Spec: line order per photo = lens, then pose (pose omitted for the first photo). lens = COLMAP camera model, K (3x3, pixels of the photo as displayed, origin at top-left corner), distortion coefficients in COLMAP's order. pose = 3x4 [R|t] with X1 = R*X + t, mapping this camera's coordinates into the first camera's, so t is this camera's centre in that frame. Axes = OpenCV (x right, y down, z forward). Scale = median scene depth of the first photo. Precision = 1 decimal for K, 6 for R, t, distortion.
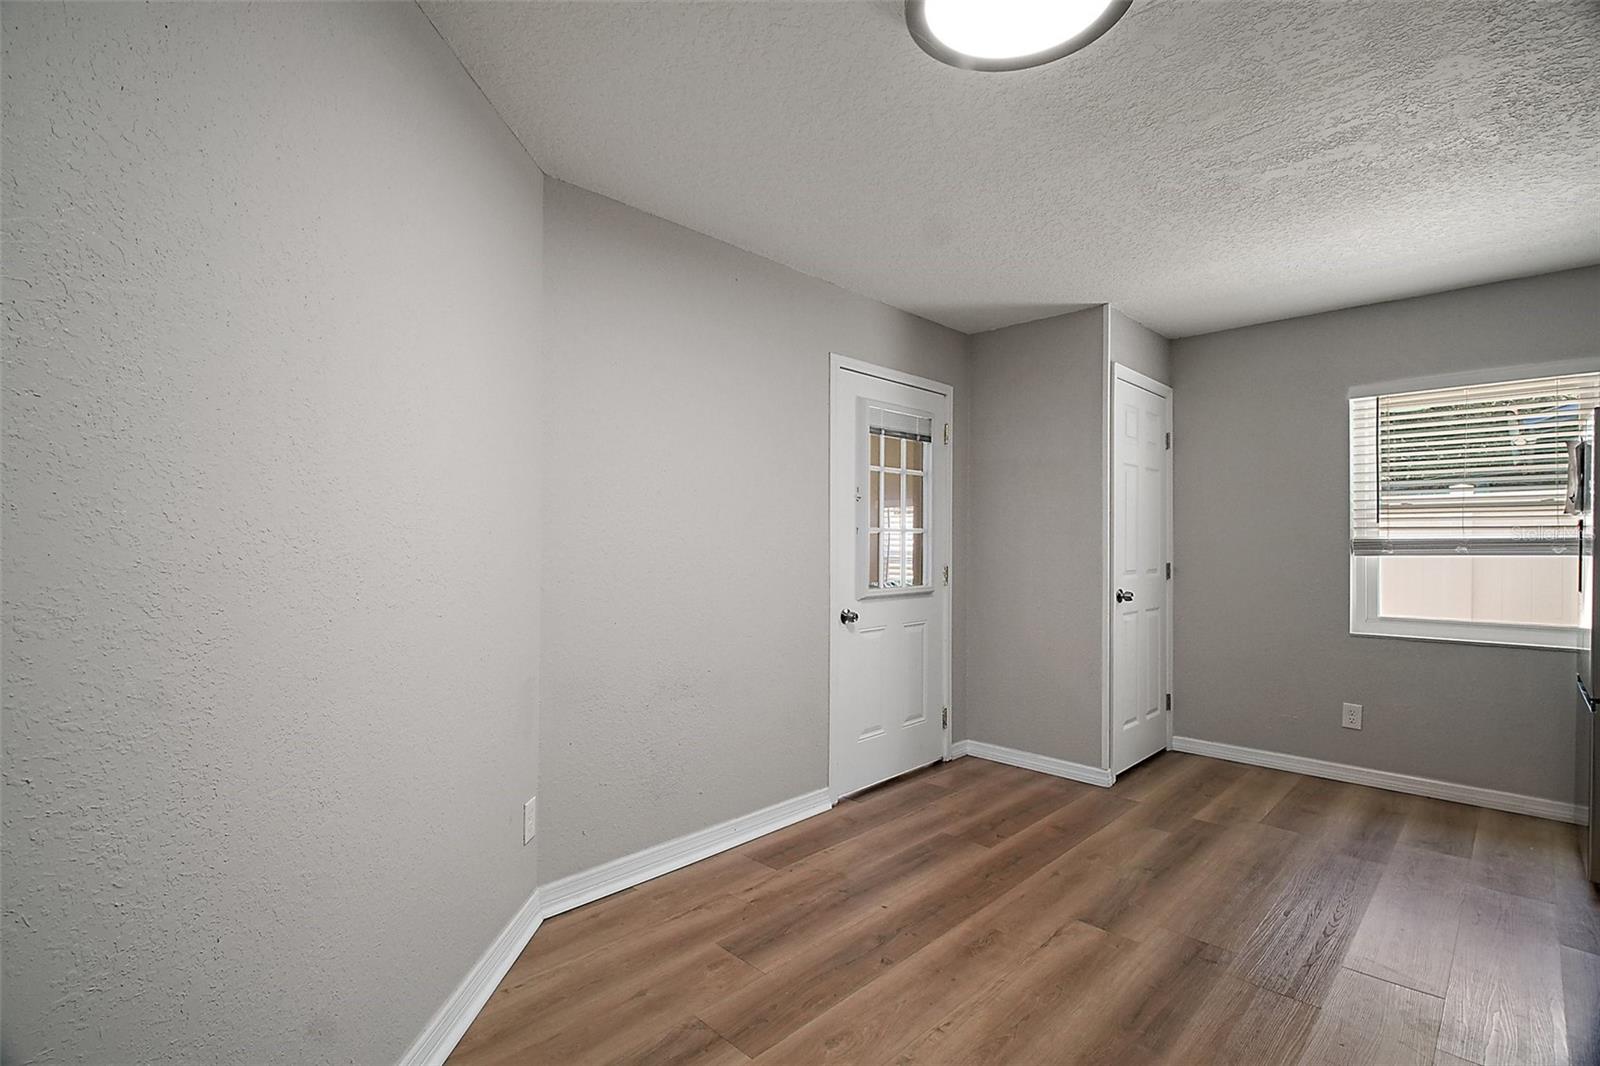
lens RADIAL K [[743.3, 0, 794.1], [0, 743.3, 532.7], [0, 0, 1]] dist [0.002319, -0.005248]
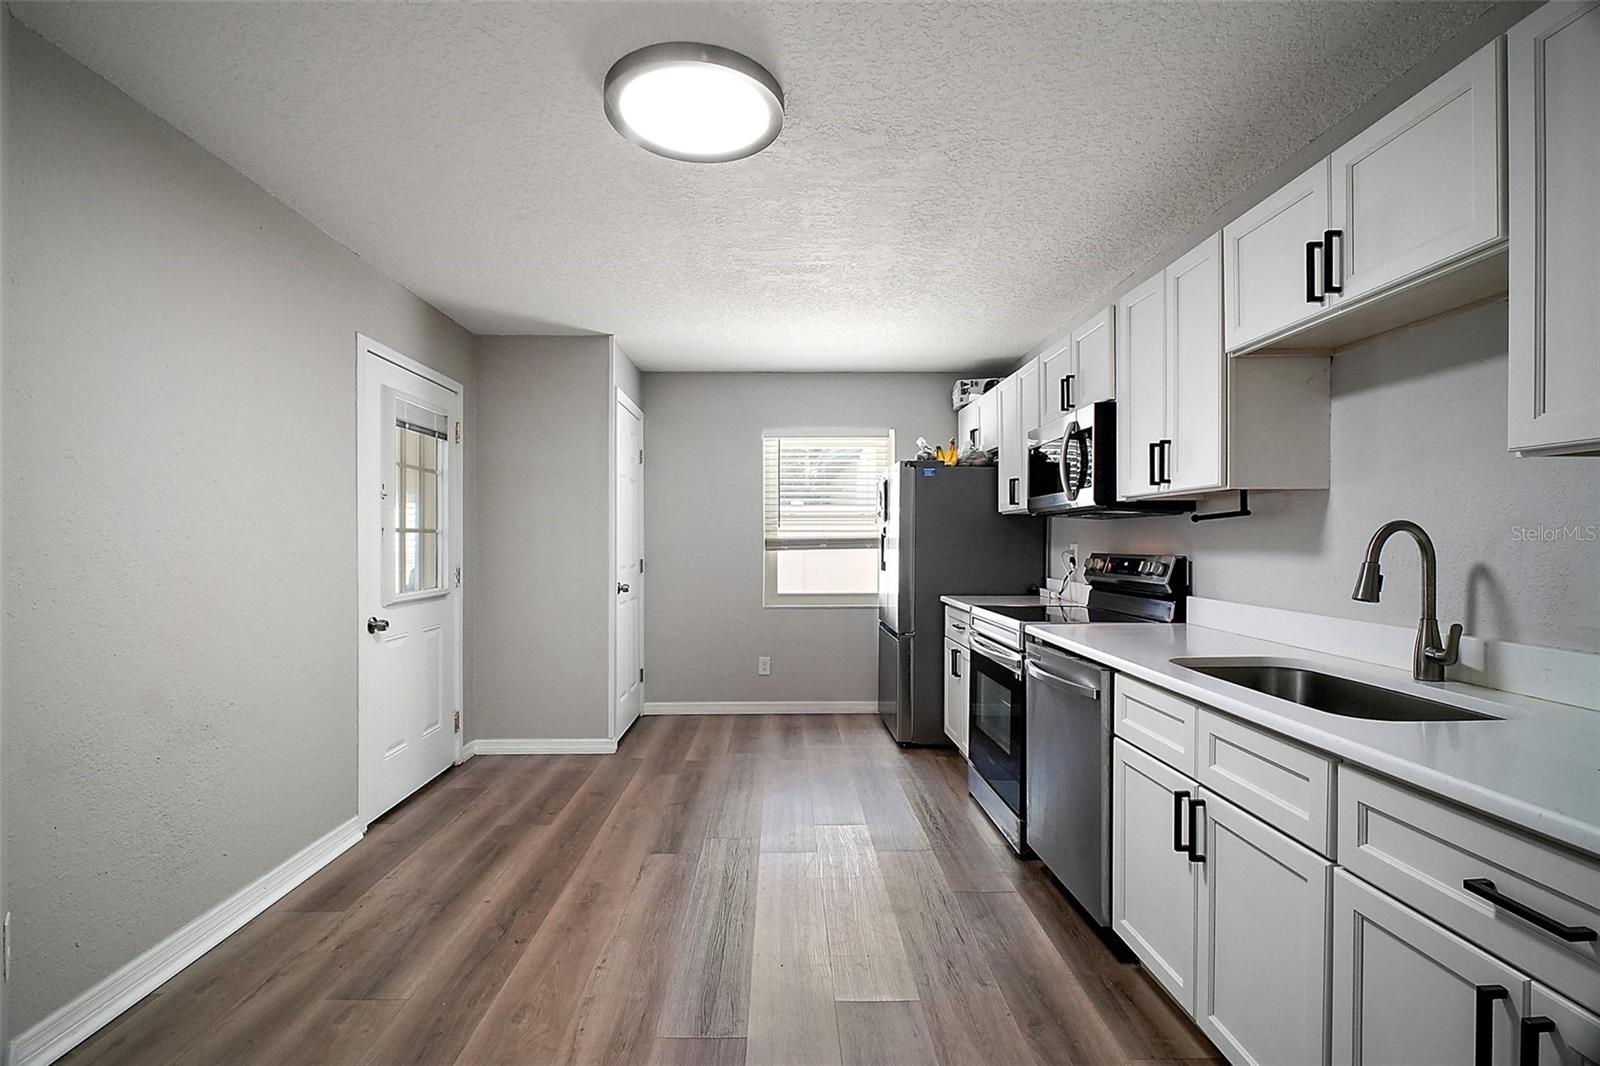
lens RADIAL K [[739.1, 0, 799.1], [0, 739.1, 539.1], [0, 0, 1]] dist [-0.000121, -0.005549]
pose [[0.692013, -0.002790, 0.721880, -0.228633], [-0.003382, 0.999969, 0.007107, -0.000958], [-0.721877, -0.007360, 0.691982, -0.003342]]
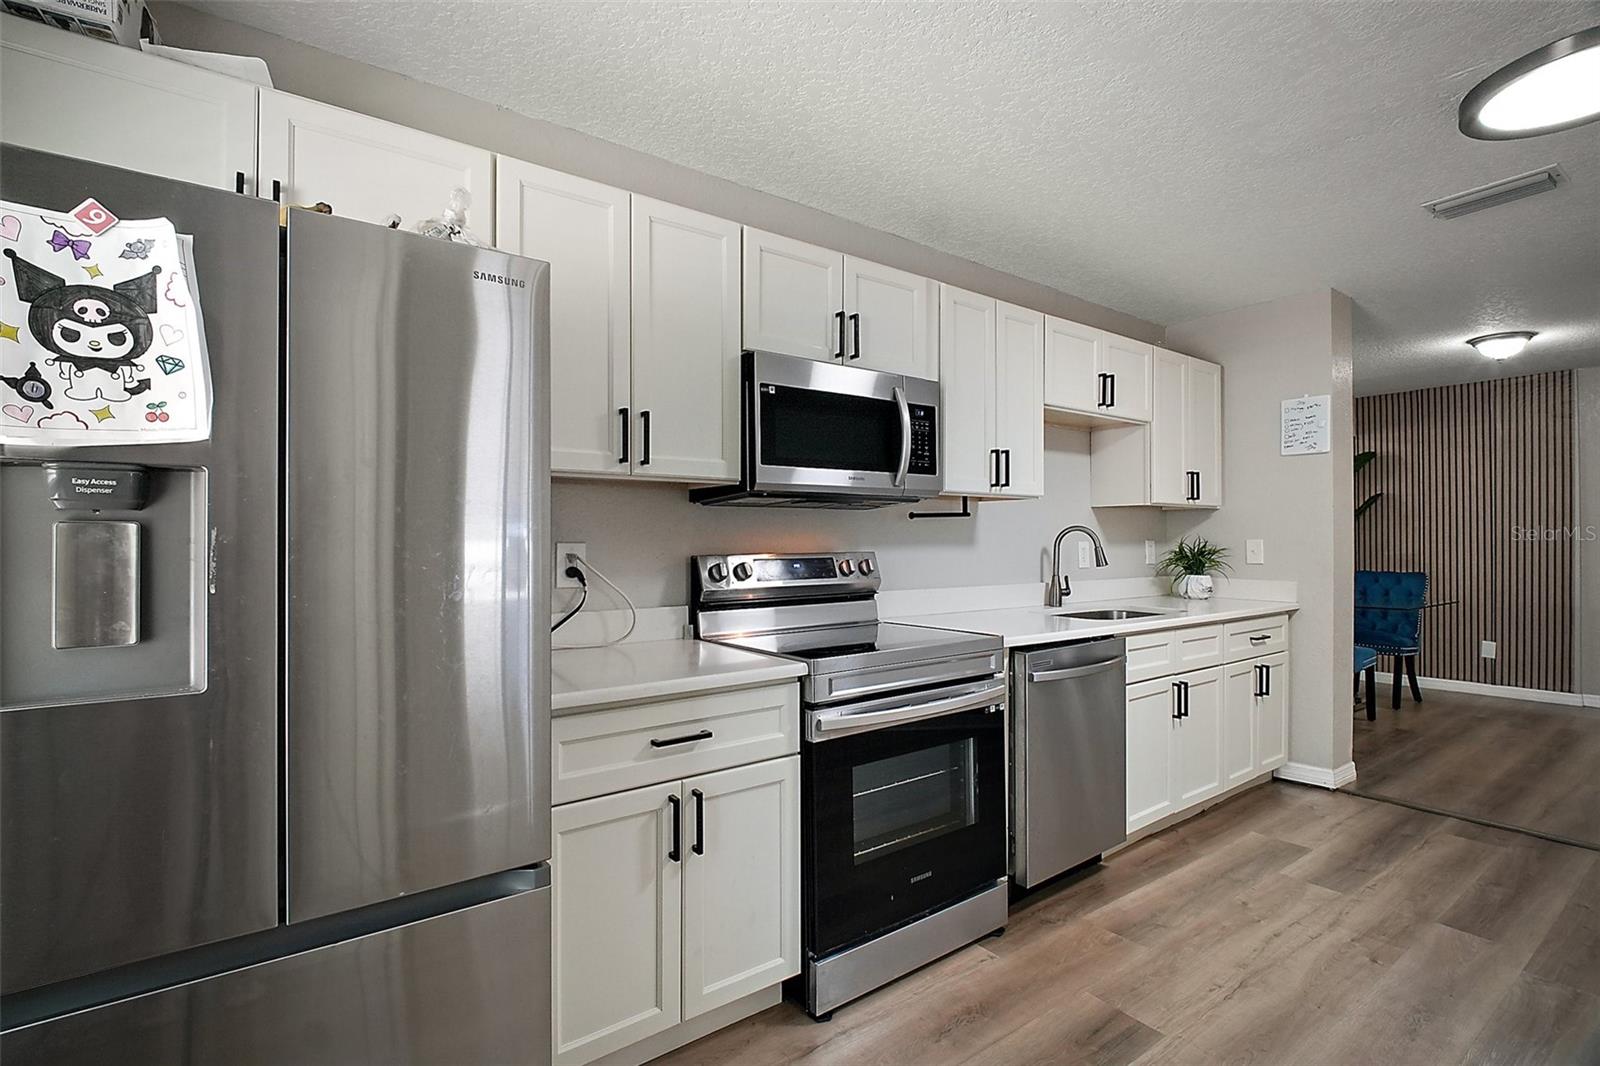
lens RADIAL K [[743.3, 0, 794.1], [0, 743.3, 532.7], [0, 0, 1]] dist [0.002319, -0.005248]
pose [[-0.986566, -0.006397, 0.163239, 0.637357], [-0.008038, 0.999924, -0.009393, 0.010058], [-0.163166, -0.010579, -0.986542, 1.110304]]
